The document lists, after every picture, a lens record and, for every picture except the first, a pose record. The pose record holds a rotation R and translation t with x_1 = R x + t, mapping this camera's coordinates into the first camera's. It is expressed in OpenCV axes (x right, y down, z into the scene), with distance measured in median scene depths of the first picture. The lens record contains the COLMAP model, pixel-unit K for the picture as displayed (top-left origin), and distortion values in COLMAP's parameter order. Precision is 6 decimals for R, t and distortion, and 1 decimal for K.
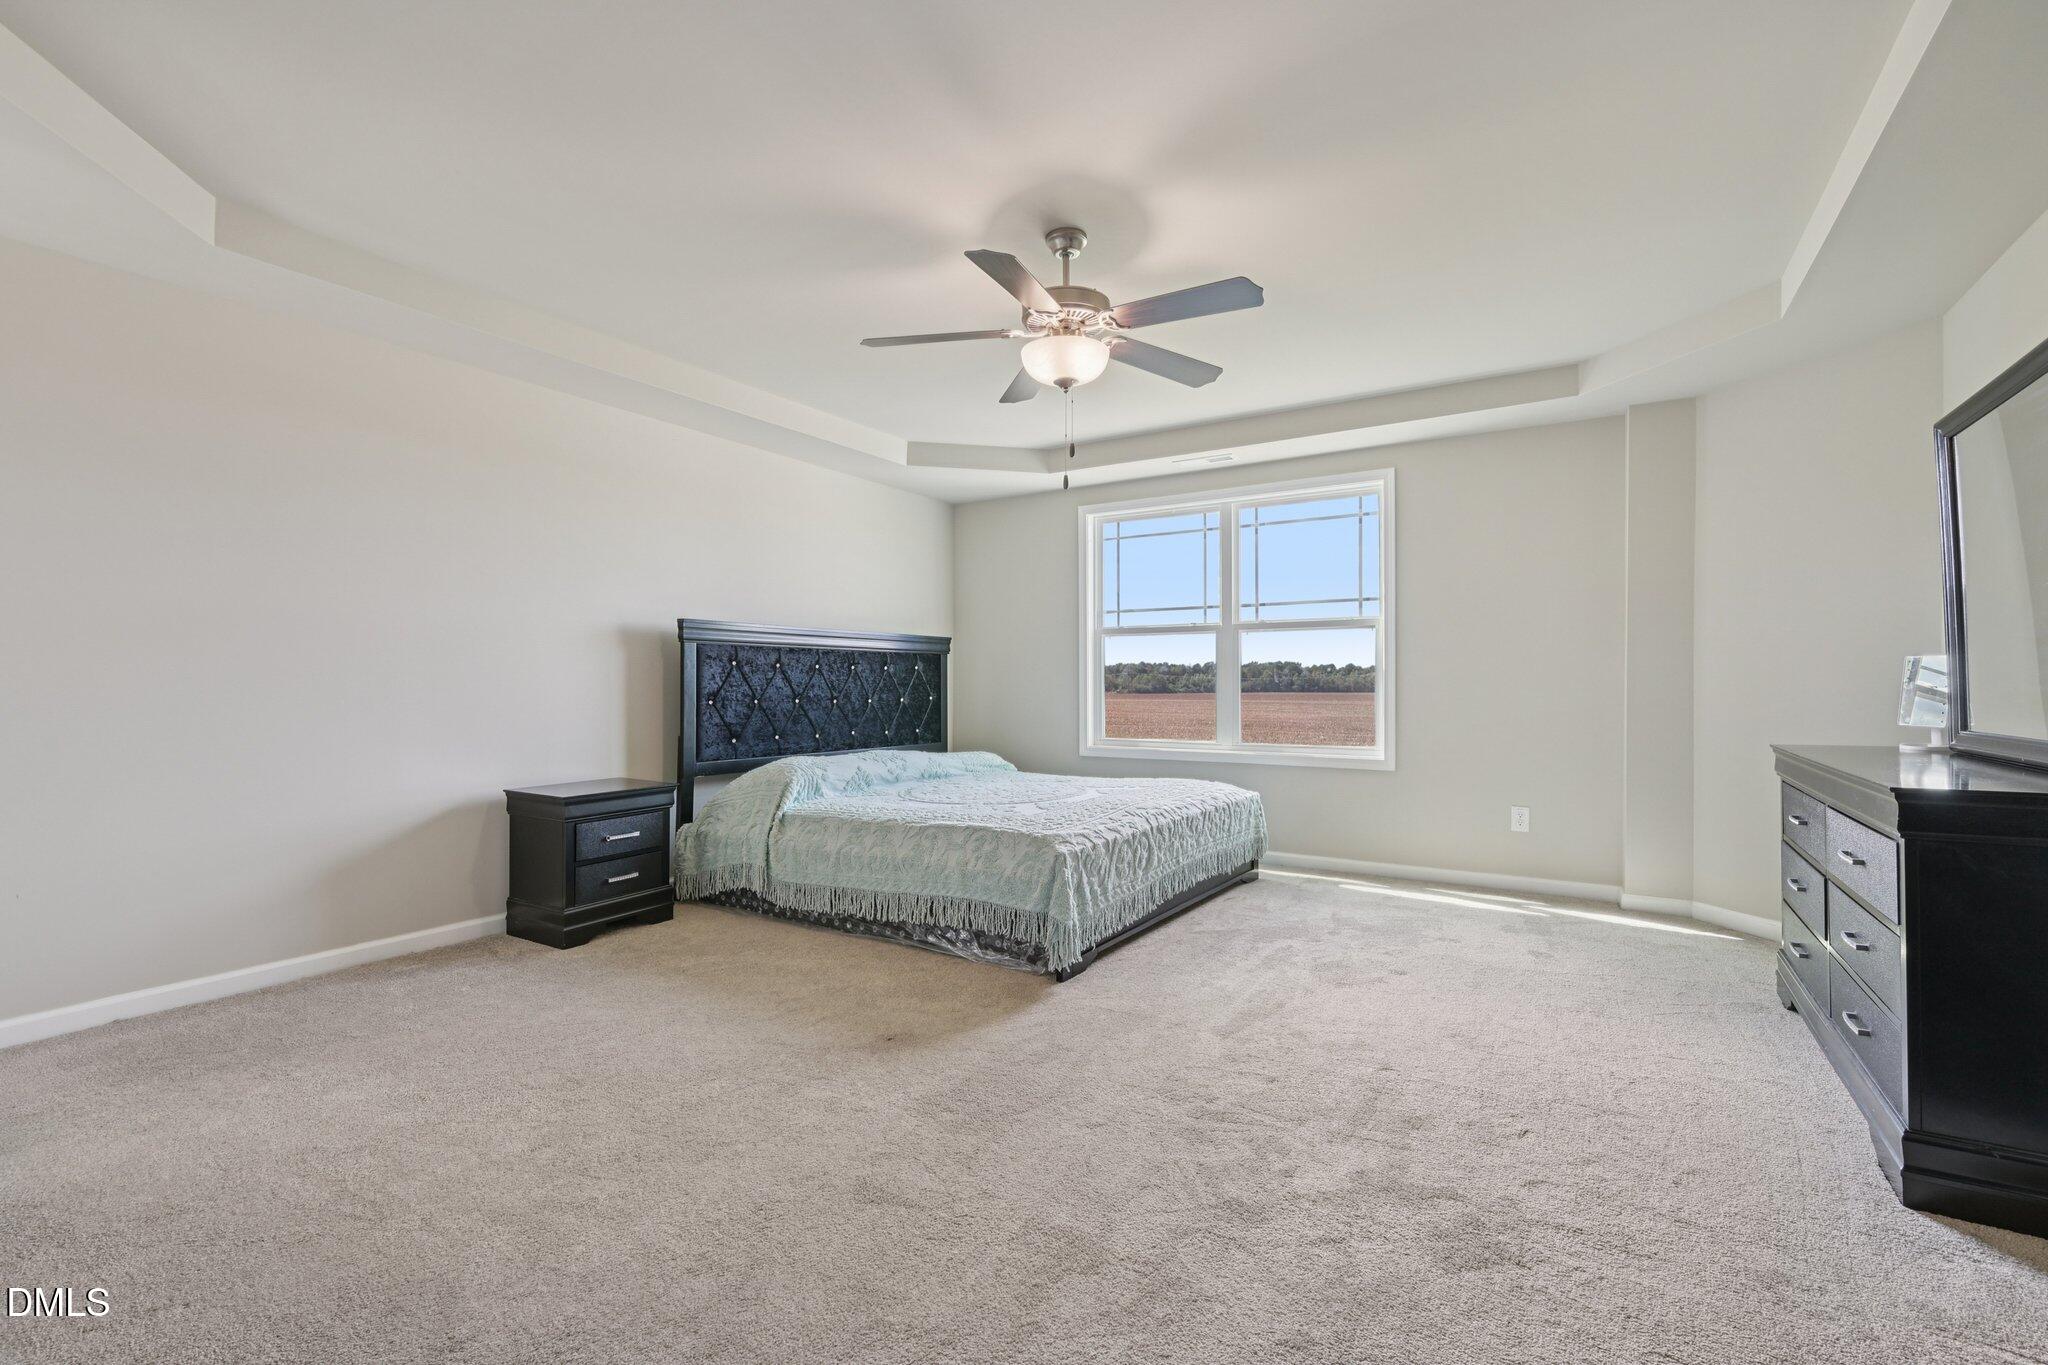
lens RADIAL K [[900.2, 0, 1019.9], [0, 900.2, 692.0], [0, 0, 1]] dist [-0.001549, -0.000206]
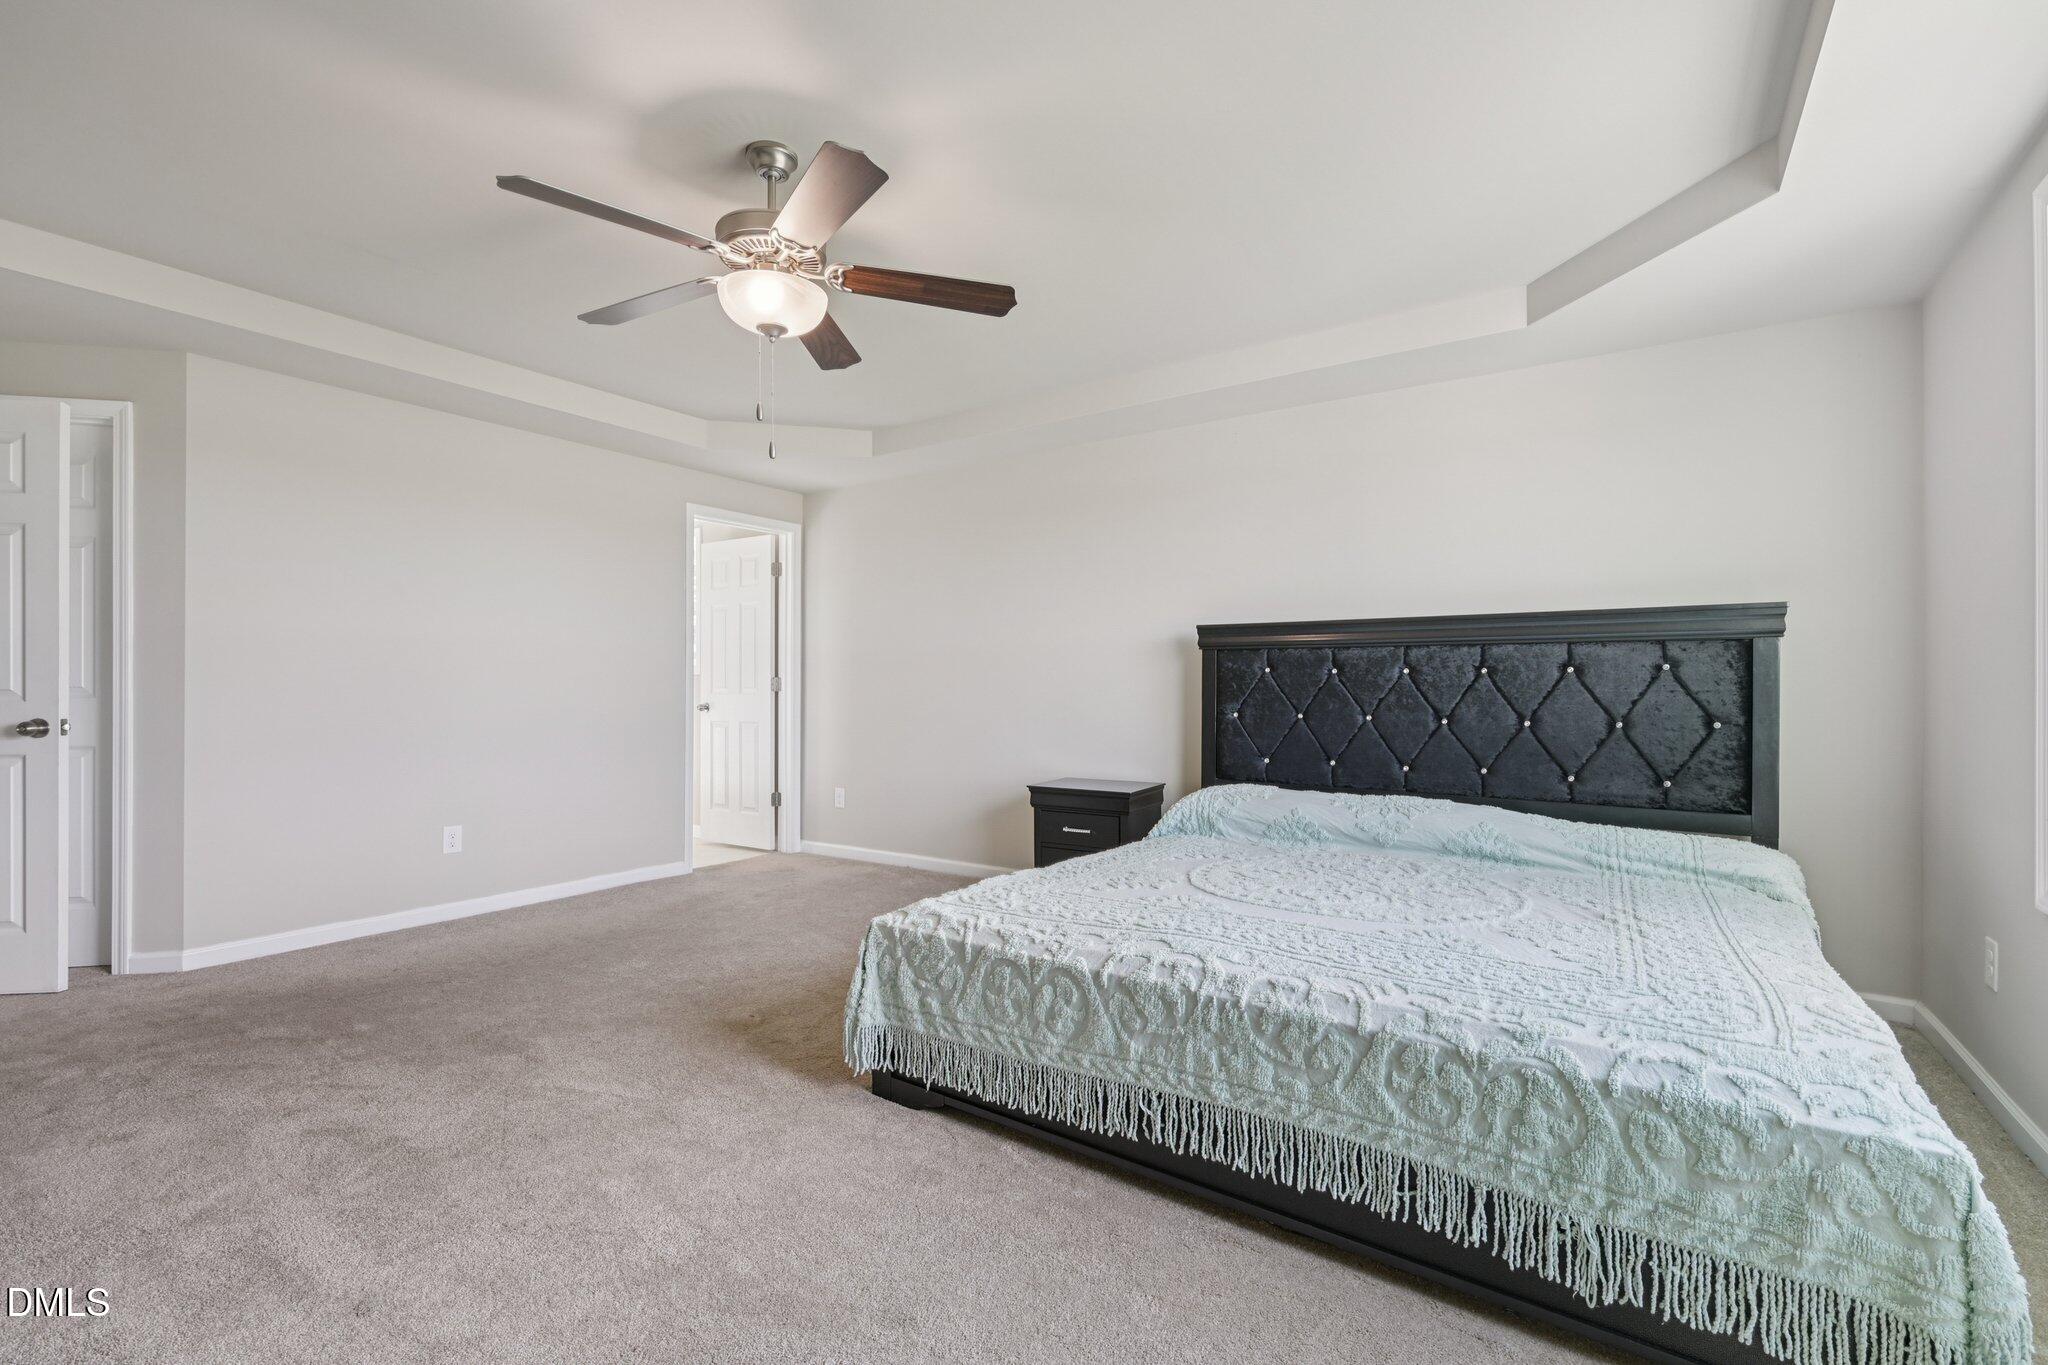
lens RADIAL K [[900.2, 0, 1019.9], [0, 900.2, 692.0], [0, 0, 1]] dist [-0.001549, -0.000206]
pose [[-0.022509, 0.002372, -0.999744, 0.473112], [-0.016110, 0.999866, 0.002735, -0.008168], [0.999617, 0.016167, -0.022468, 0.685362]]
